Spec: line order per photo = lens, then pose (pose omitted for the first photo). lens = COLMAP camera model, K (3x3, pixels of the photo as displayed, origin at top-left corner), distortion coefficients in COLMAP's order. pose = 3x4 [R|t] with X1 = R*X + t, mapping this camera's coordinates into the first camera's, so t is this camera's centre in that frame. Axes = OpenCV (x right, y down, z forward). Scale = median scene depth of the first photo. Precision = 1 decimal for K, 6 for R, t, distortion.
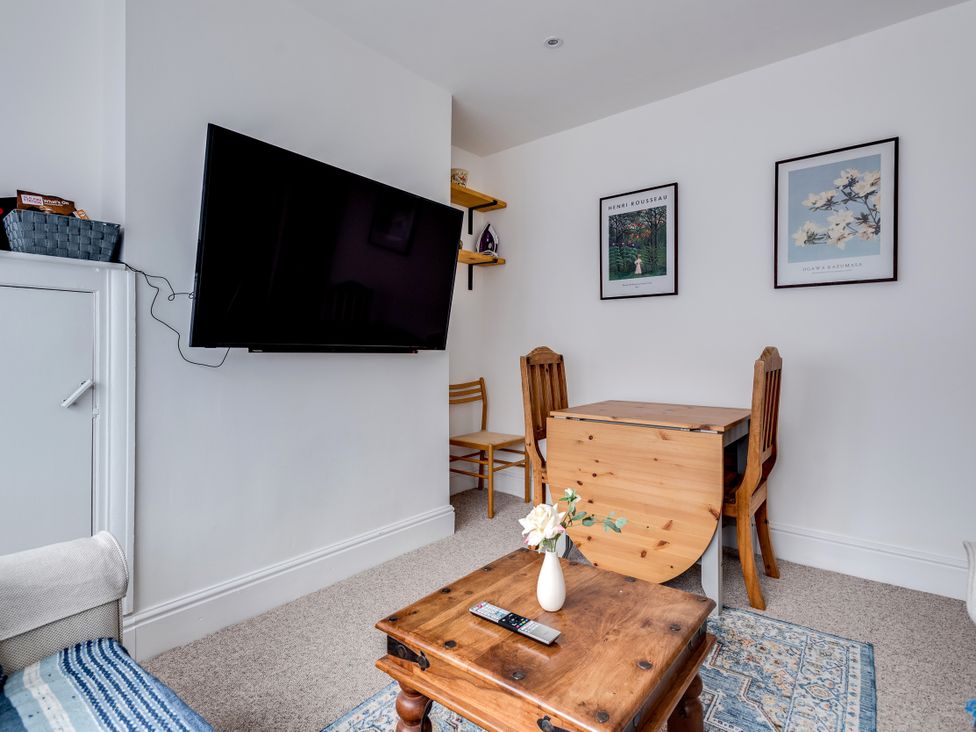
lens RADIAL K [[508.3, 0, 488.9], [0, 508.3, 362.8], [0, 0, 1]] dist [0.007213, -0.006740]
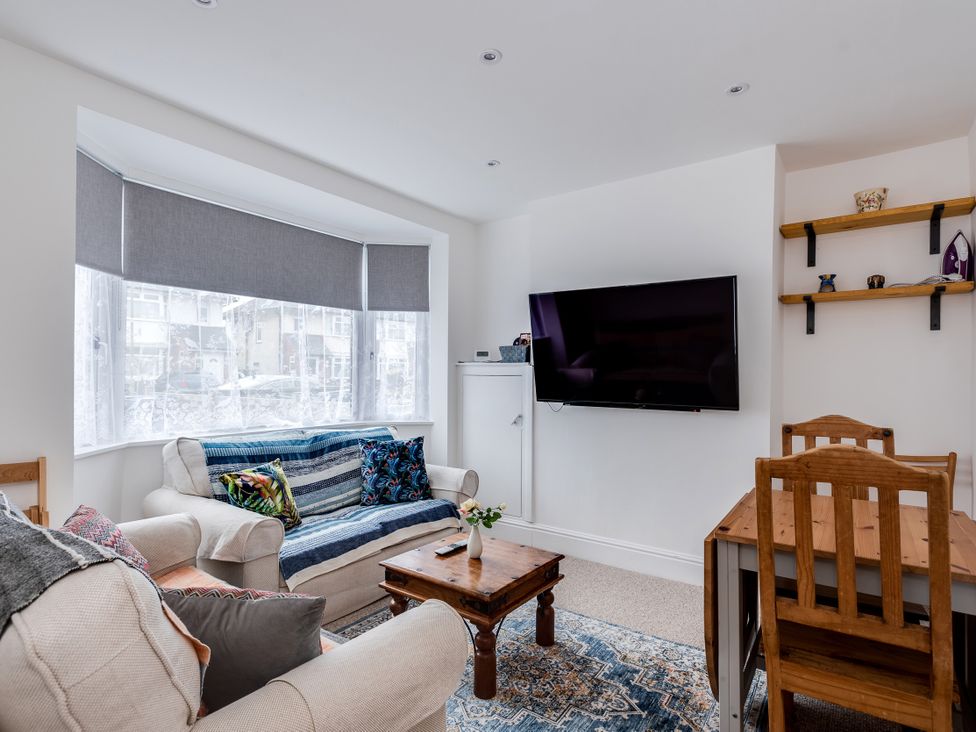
lens RADIAL K [[508.3, 0, 490.1], [0, 508.3, 365.0], [0, 0, 1]] dist [0.007213, -0.006740]
pose [[0.042957, -0.014221, -0.998976, 1.009650], [-0.028021, 0.999488, -0.015433, -0.096057], [0.998684, 0.028655, 0.042537, 0.487806]]
